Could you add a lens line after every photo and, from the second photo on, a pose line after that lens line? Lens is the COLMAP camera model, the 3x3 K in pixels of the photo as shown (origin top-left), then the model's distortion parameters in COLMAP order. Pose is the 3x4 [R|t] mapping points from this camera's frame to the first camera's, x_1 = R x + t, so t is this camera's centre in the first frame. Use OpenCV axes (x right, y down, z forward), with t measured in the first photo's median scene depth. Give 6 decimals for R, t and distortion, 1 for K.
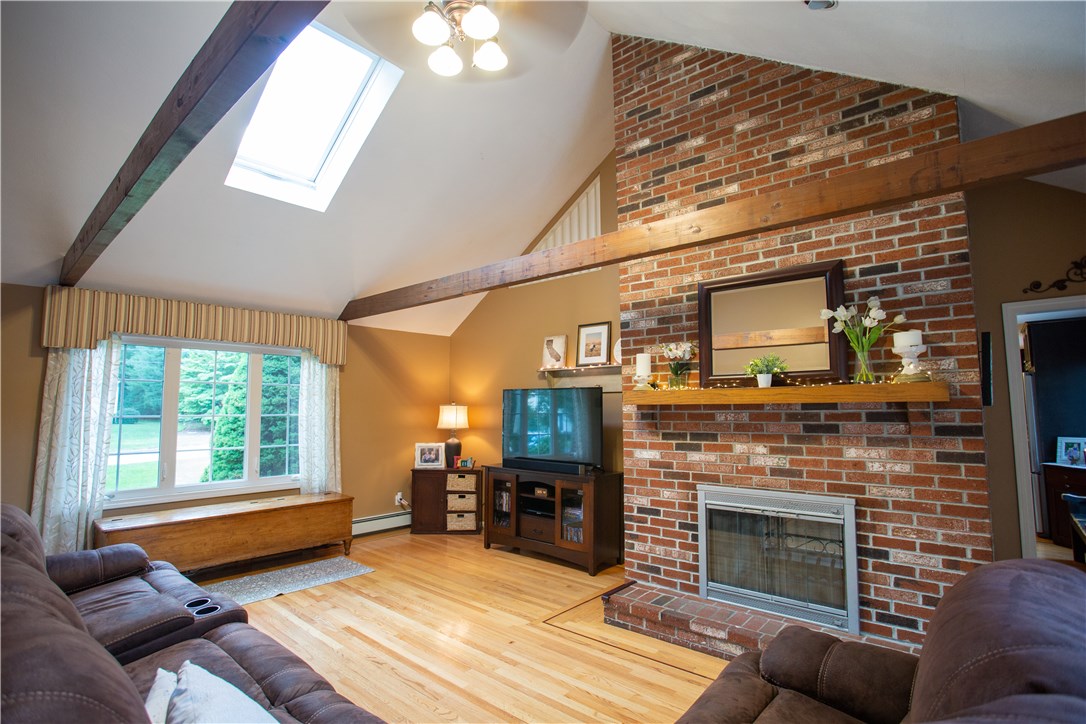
lens RADIAL K [[523.1, 0, 533.7], [0, 523.1, 363.9], [0, 0, 1]] dist [-0.055162, 0.015345]
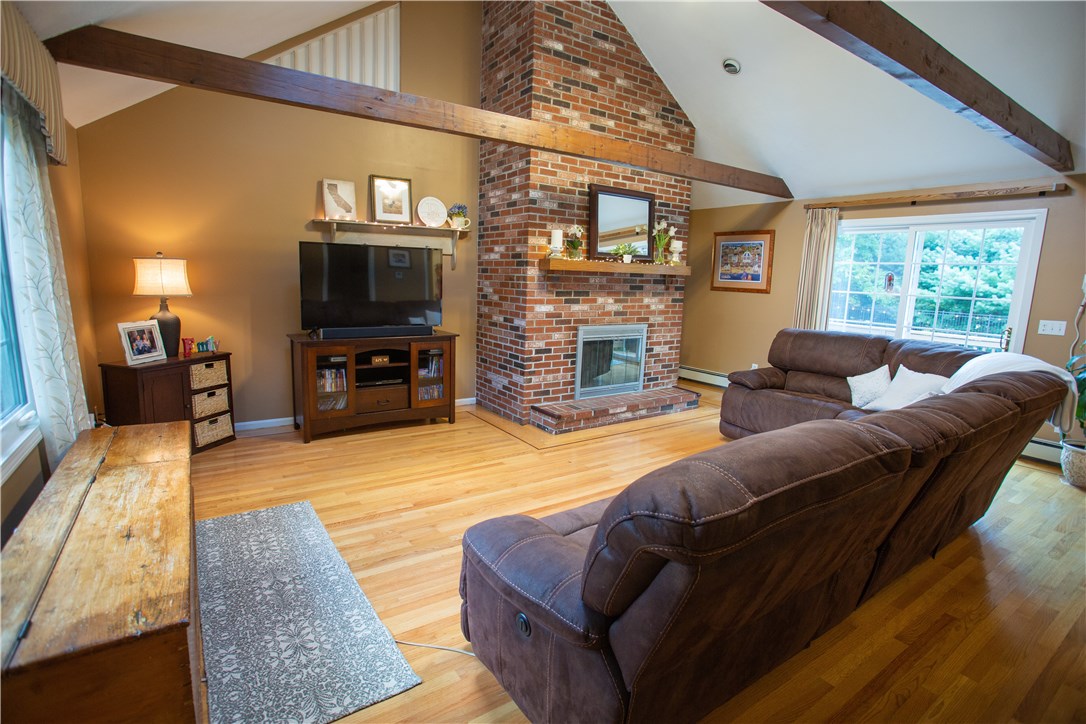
lens RADIAL K [[523.1, 0, 535.8], [0, 523.1, 356.4], [0, 0, 1]] dist [-0.055162, 0.015345]
pose [[0.258318, -0.136730, 0.956335, -1.128291], [-0.109345, 0.979434, 0.169568, 0.077677], [-0.959852, -0.148373, 0.238055, 0.745410]]
